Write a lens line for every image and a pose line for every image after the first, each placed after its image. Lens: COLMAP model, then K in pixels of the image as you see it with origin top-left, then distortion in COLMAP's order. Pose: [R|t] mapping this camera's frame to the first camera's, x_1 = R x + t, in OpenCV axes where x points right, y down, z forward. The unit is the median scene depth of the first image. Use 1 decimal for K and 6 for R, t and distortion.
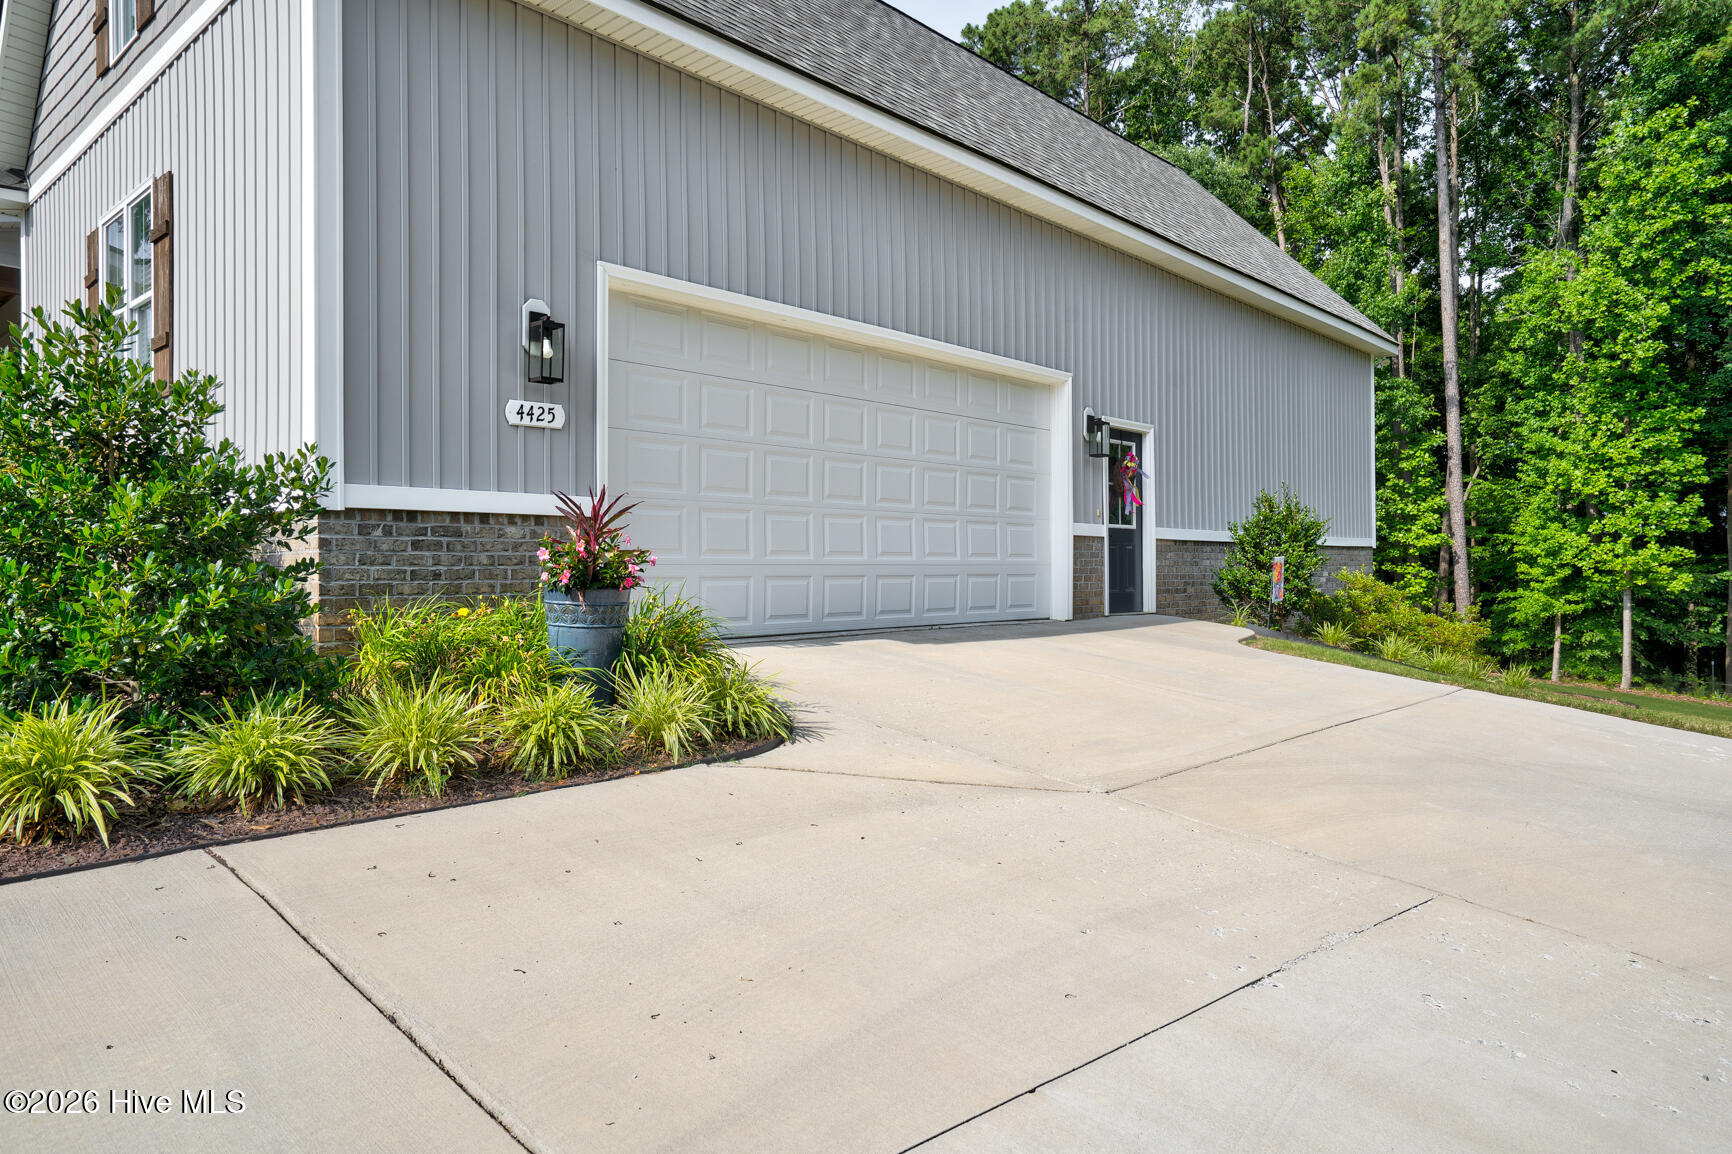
lens RADIAL K [[1087.5, 0, 860.8], [0, 1087.5, 559.6], [0, 0, 1]] dist [0.005287, 0.005053]
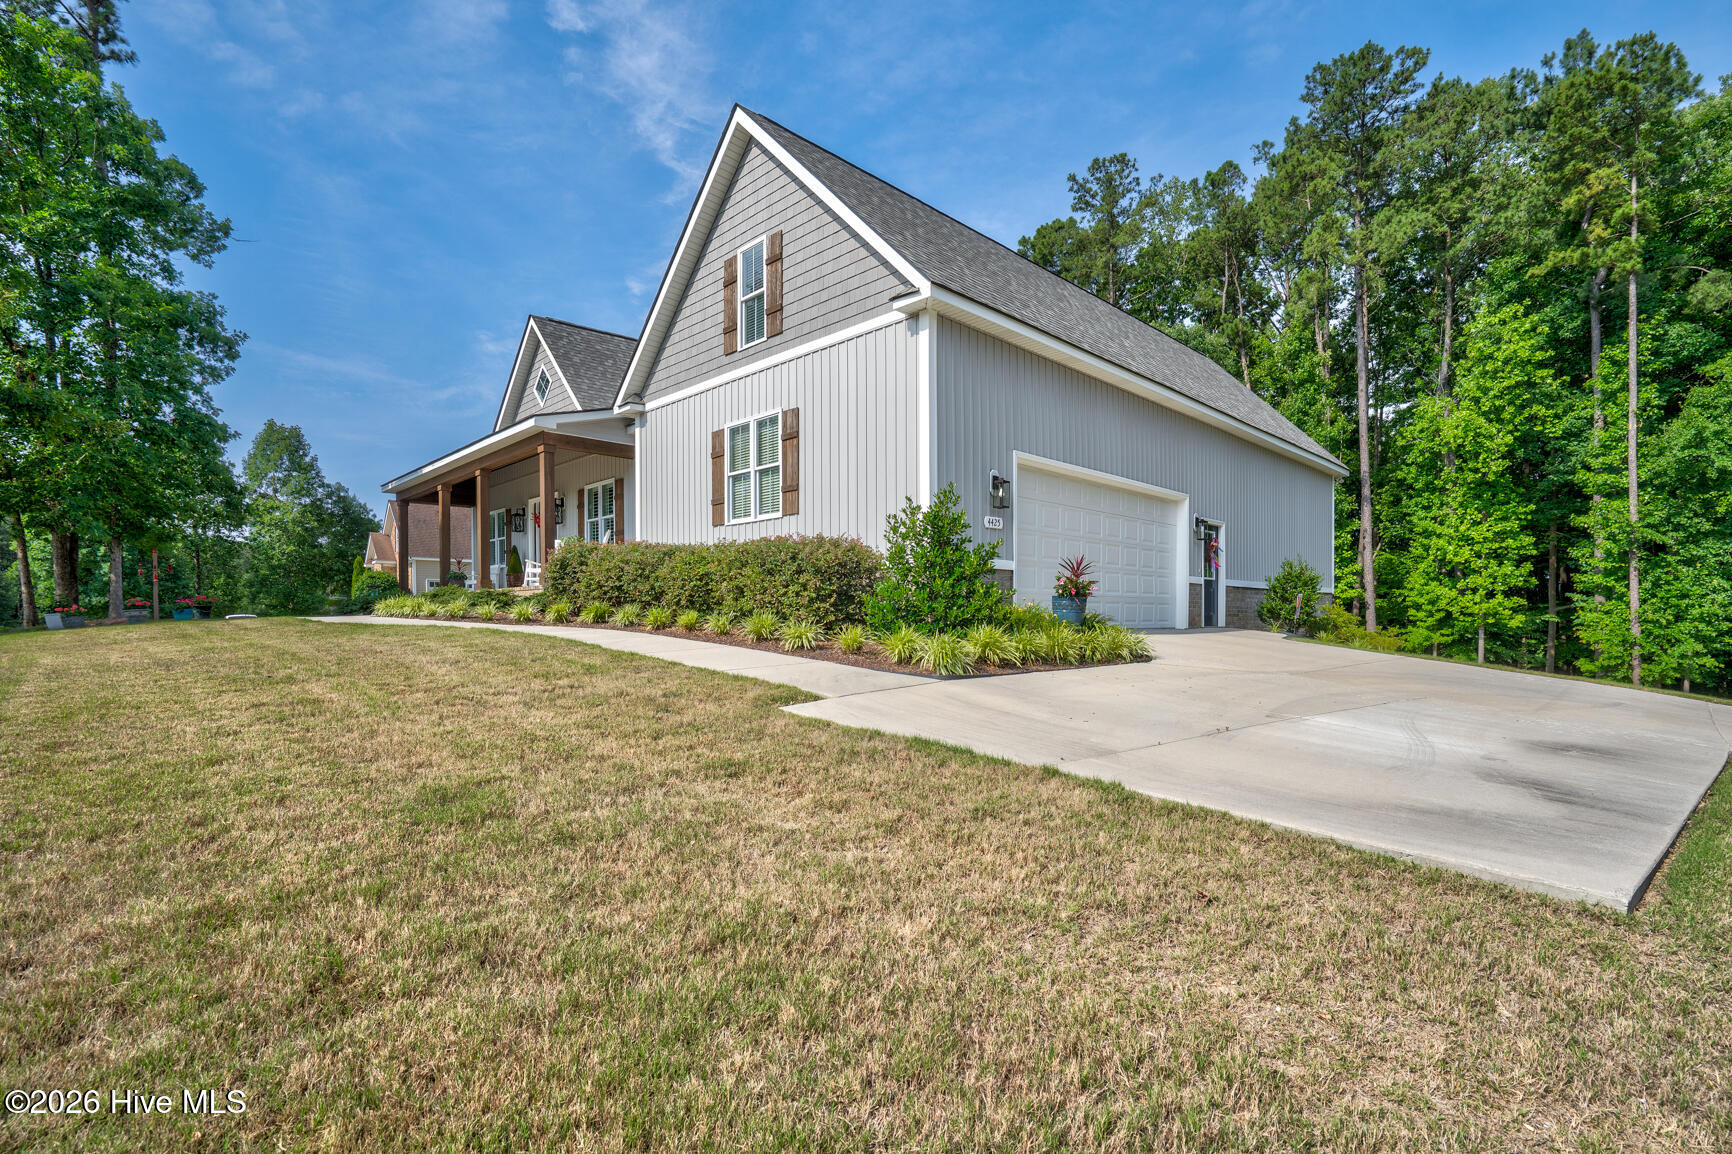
lens RADIAL K [[800.3, 0, 869.2], [0, 800.3, 639.2], [0, 0, 1]] dist [-0.038049, 0.001440]
pose [[0.998785, 0.000819, -0.049280, -0.082591], [0.000858, 0.999422, 0.033997, 0.008146], [0.049280, -0.033997, 0.998206, -0.110164]]
